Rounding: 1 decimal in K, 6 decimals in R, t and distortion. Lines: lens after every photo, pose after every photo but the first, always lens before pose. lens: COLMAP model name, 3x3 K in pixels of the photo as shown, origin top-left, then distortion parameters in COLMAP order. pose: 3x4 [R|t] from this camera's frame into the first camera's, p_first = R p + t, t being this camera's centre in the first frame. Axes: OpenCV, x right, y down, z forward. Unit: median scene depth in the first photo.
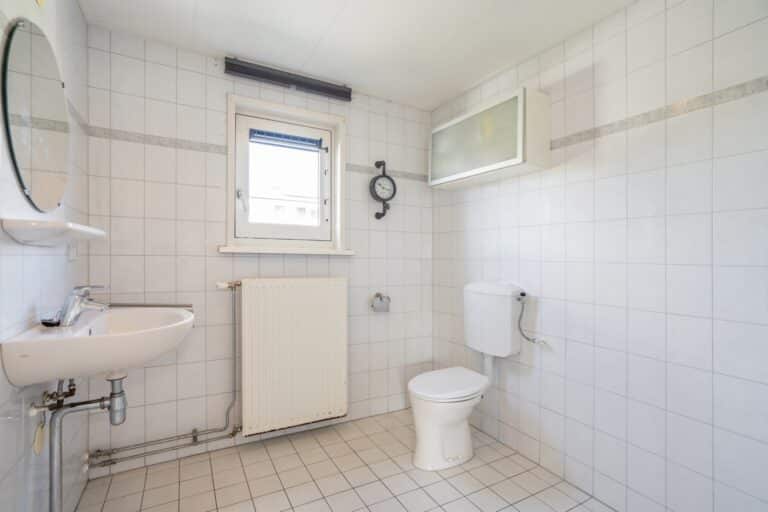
lens RADIAL K [[356.9, 0, 384.0], [0, 356.9, 256.0], [0, 0, 1]] dist [-0.000896, -0.000073]
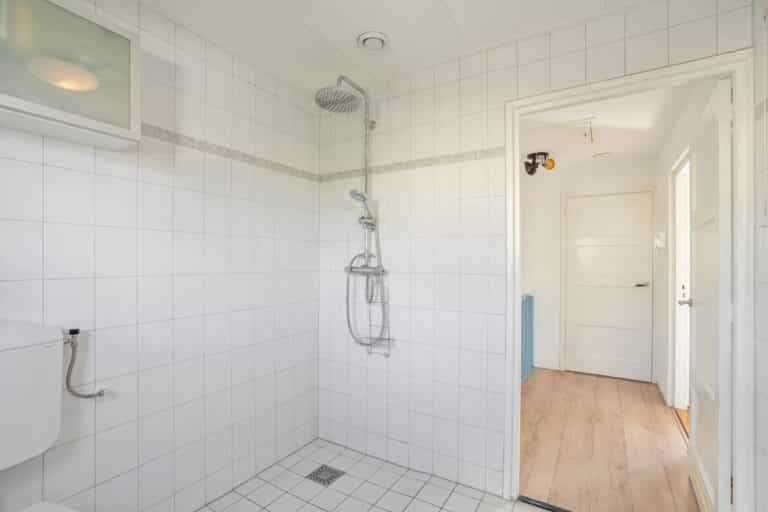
lens RADIAL K [[356.9, 0, 384.0], [0, 356.9, 256.0], [0, 0, 1]] dist [-0.000896, -0.000073]
pose [[-0.481179, -0.008387, 0.876582, -0.466674], [-0.003256, 0.999964, 0.007780, -0.037314], [-0.876616, 0.000890, -0.481190, 0.887013]]
